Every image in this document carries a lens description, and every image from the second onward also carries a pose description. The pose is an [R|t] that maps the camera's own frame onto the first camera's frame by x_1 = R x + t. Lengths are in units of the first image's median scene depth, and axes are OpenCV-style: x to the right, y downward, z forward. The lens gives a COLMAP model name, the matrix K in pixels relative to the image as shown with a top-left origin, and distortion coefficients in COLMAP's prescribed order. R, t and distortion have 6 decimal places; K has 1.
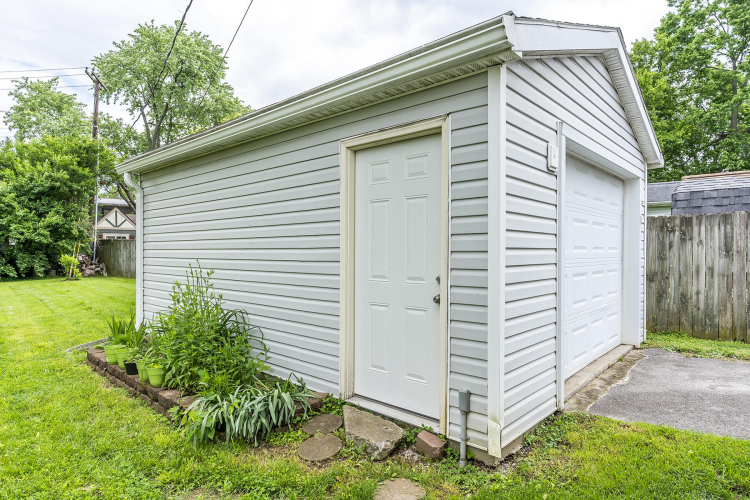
lens RADIAL K [[440.3, 0, 363.6], [0, 440.3, 250.5], [0, 0, 1]] dist [0.004769, 0.000601]
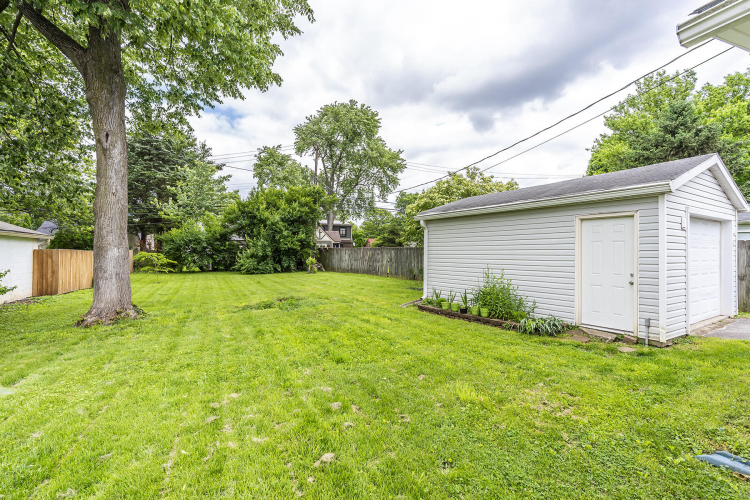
lens RADIAL K [[346.0, 0, 373.1], [0, 346.0, 248.2], [0, 0, 1]] dist [-0.002719, 0.000078]
pose [[0.967725, 0.000741, -0.252007, -0.116850], [-0.004763, 0.999871, -0.015348, -0.007494], [0.251963, 0.016053, 0.967604, -0.195569]]
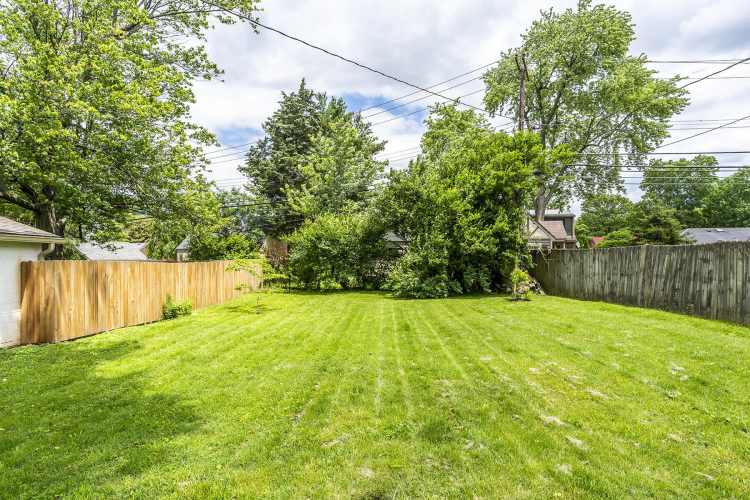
lens RADIAL K [[419.0, 0, 366.3], [0, 419.0, 262.2], [0, 0, 1]] dist [0.000070, 0.000108]
pose [[0.728935, -0.004558, -0.684568, -0.338802], [0.009594, 0.999948, 0.003558, -0.009428], [0.684516, -0.009162, 0.728940, 0.228614]]
